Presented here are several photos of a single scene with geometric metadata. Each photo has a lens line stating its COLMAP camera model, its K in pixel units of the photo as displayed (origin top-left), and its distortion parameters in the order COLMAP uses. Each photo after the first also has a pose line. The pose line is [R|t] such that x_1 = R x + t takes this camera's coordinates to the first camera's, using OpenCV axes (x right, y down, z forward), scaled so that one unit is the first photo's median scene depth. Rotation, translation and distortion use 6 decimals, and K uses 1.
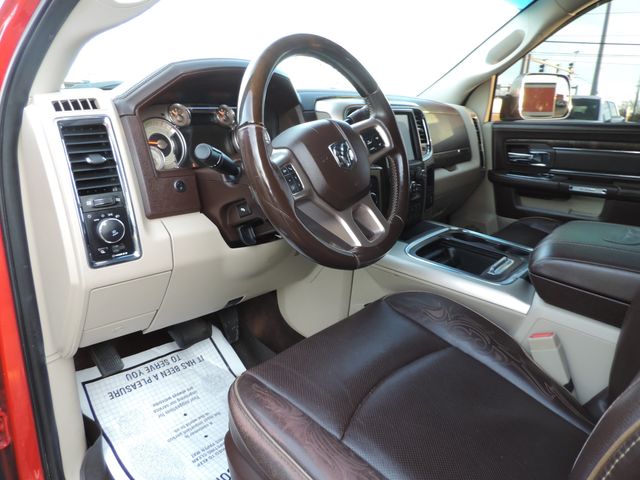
lens RADIAL K [[454.3, 0, 320.0], [0, 454.3, 240.0], [0, 0, 1]] dist [-0.017427, 0.000492]
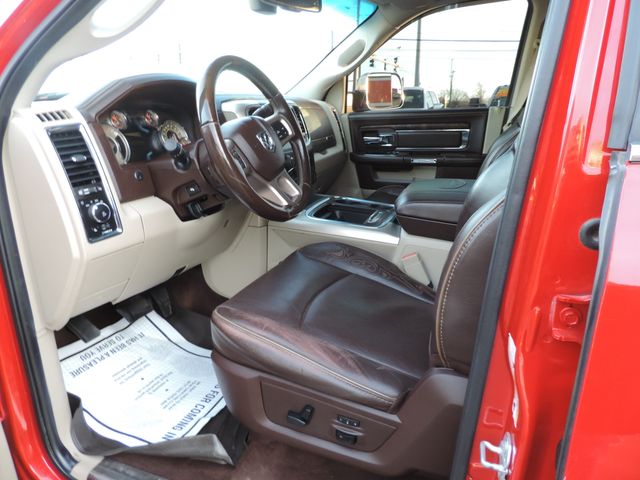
lens RADIAL K [[454.3, 0, 320.0], [0, 454.3, 240.0], [0, 0, 1]] dist [-0.017427, 0.000492]
pose [[0.947442, -0.133745, 0.290630, -0.188945], [0.132515, 0.990890, 0.024007, 0.080159], [-0.291193, 0.015768, 0.956534, -0.298708]]
